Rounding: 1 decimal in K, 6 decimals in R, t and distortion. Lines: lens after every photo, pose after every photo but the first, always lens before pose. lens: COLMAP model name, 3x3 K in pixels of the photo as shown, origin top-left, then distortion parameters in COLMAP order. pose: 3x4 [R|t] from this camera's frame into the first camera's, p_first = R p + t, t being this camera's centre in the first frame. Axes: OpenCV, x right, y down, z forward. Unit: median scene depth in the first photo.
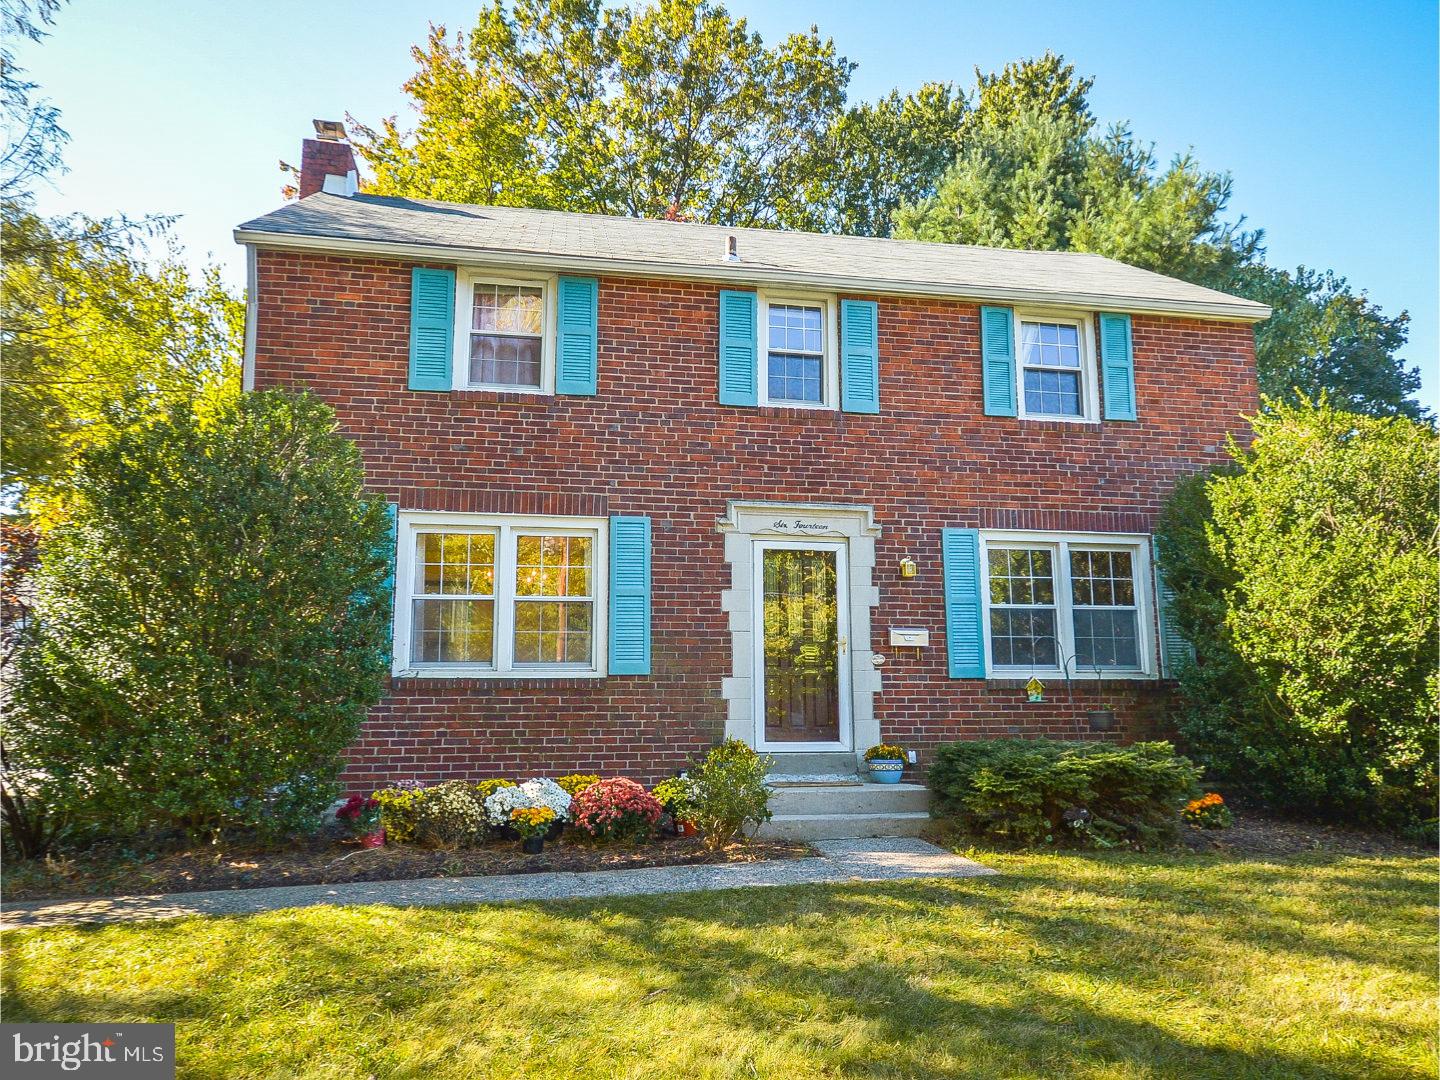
lens RADIAL K [[853.9, 0, 681.5], [0, 853.9, 546.9], [0, 0, 1]] dist [0.012732, 0.001047]
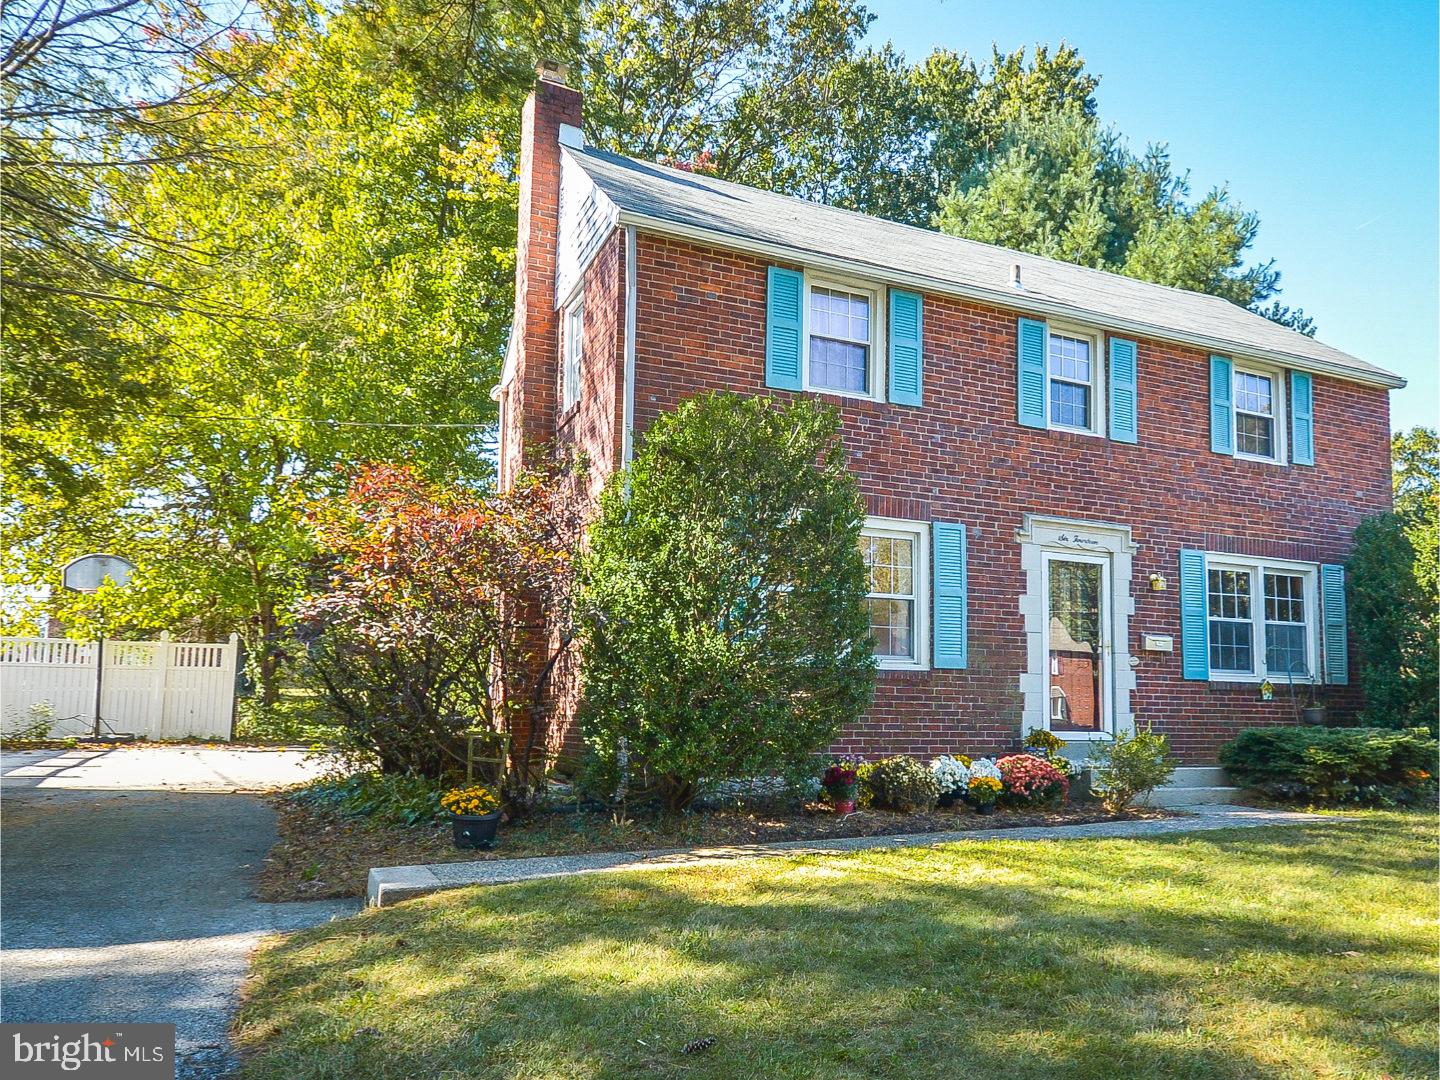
lens RADIAL K [[1046.7, 0, 722.4], [0, 1046.7, 567.2], [0, 0, 1]] dist [0.010151, 0.001222]
pose [[0.964936, 0.052257, 0.257230, -0.661548], [-0.062110, 0.997609, 0.030324, -0.002288], [-0.255030, -0.045237, 0.965874, -0.206000]]
